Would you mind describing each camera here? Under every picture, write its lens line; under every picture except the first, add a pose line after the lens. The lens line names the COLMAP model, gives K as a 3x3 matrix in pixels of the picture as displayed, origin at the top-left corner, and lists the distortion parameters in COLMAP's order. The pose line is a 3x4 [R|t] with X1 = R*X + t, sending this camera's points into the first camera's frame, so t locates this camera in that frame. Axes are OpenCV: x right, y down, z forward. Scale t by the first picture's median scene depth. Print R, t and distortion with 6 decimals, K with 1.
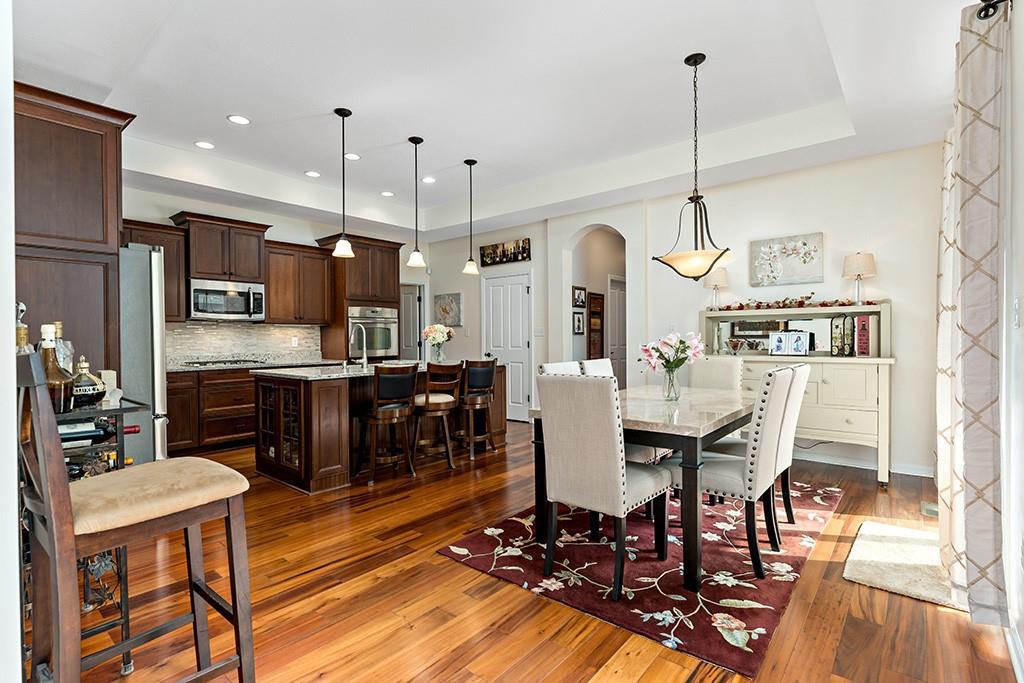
lens RADIAL K [[469.1, 0, 505.4], [0, 469.1, 342.2], [0, 0, 1]] dist [-0.000862, 0.001768]
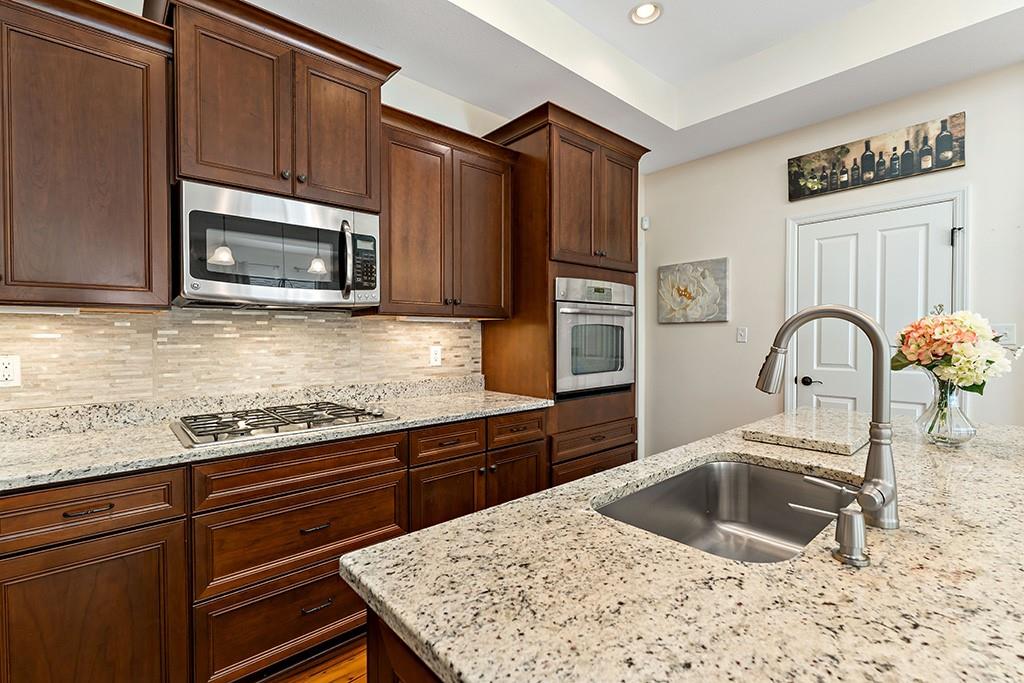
lens RADIAL K [[469.1, 0, 521.3], [0, 469.1, 341.0], [0, 0, 1]] dist [-0.000862, 0.001768]
pose [[0.989759, 0.005063, -0.142658, -0.297800], [-0.004523, 0.999981, 0.004111, -0.017228], [0.142676, -0.003424, 0.989764, 0.549711]]
